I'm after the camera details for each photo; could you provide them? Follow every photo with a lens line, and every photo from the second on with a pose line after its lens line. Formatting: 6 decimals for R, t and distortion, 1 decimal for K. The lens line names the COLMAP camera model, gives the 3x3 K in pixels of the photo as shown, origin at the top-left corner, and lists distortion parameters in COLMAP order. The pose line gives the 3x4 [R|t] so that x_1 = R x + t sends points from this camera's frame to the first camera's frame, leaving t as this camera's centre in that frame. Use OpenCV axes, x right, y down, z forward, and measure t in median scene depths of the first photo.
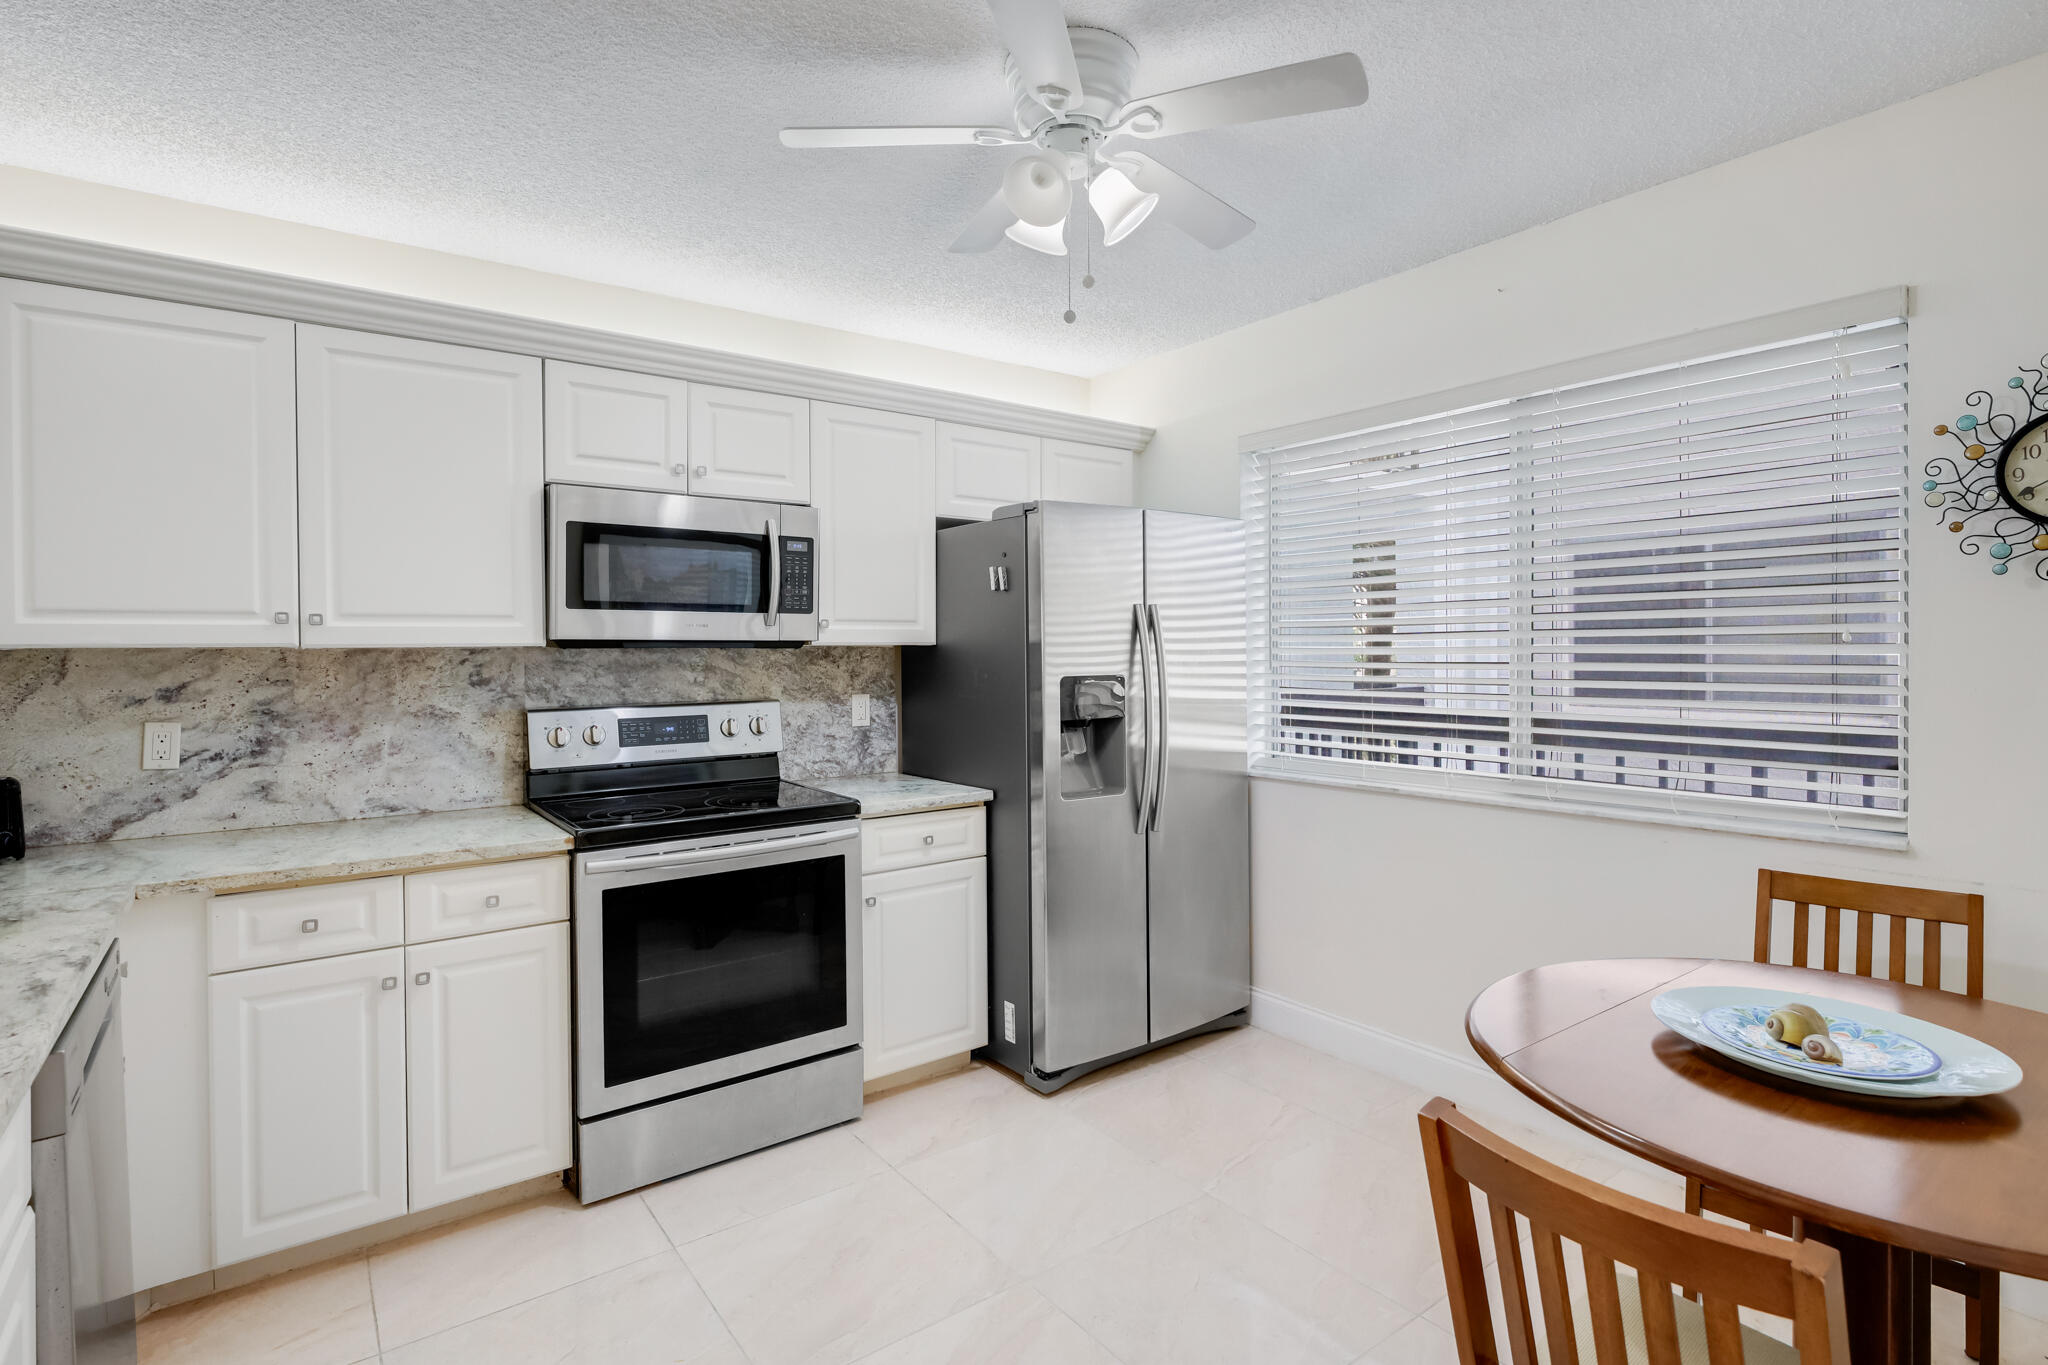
lens RADIAL K [[1024.3, 0, 1024.0], [0, 1024.3, 682.5], [0, 0, 1]] dist [0.000566, 0.000157]
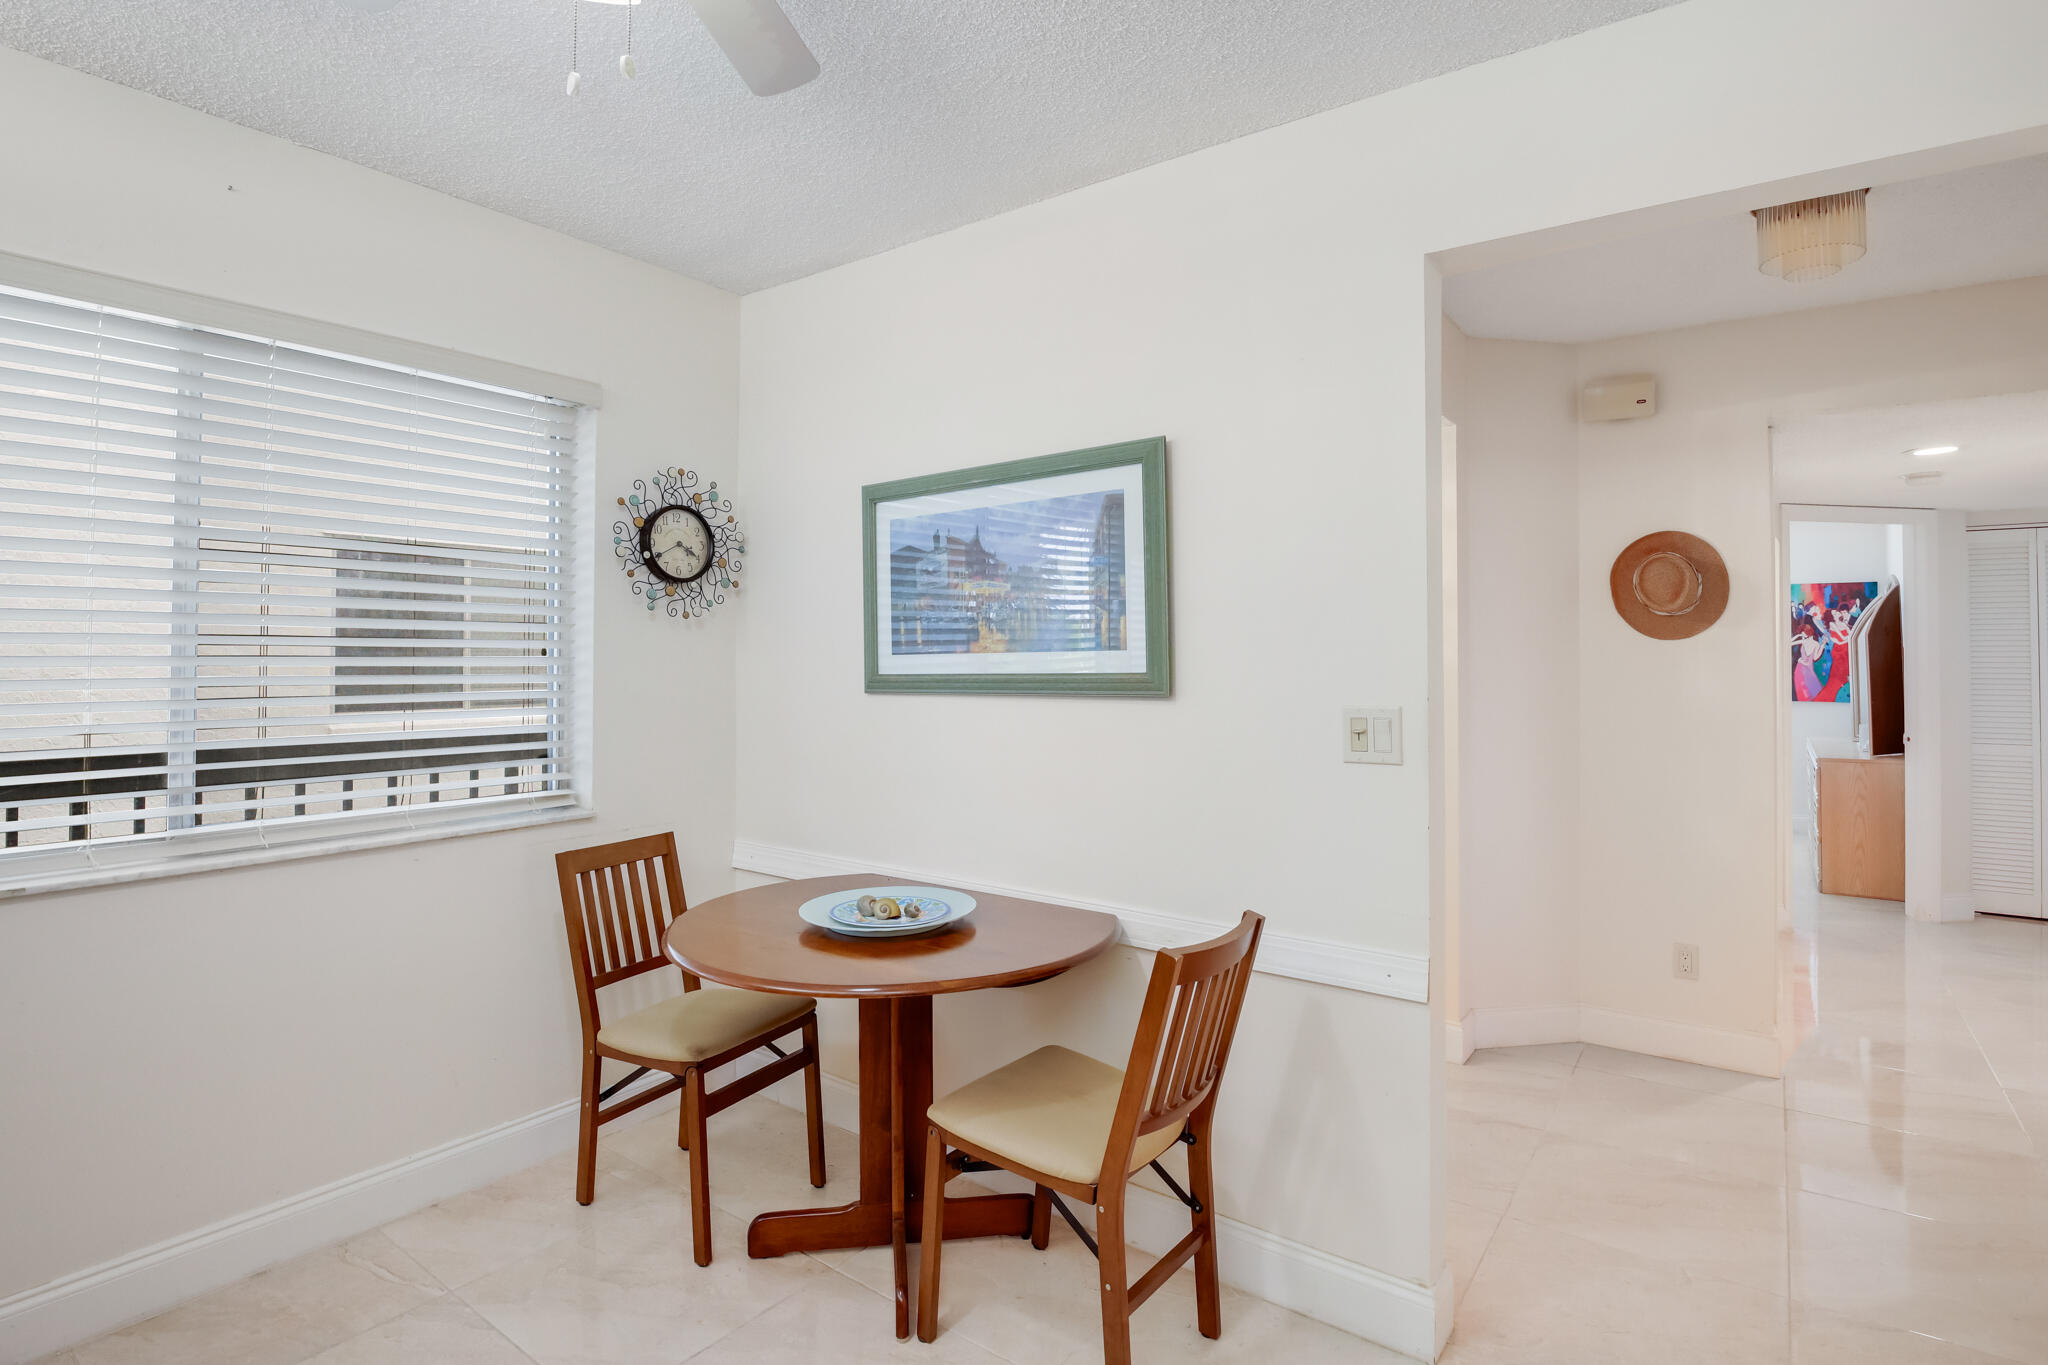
lens RADIAL K [[1018.4, 0, 1024.0], [0, 1018.4, 682.5], [0, 0, 1]] dist [-0.001561, -0.000230]
pose [[-0.280773, -0.012805, 0.959689, -0.485001], [0.033871, 0.999156, 0.023241, -0.015741], [-0.959176, 0.039031, -0.280102, 0.753649]]
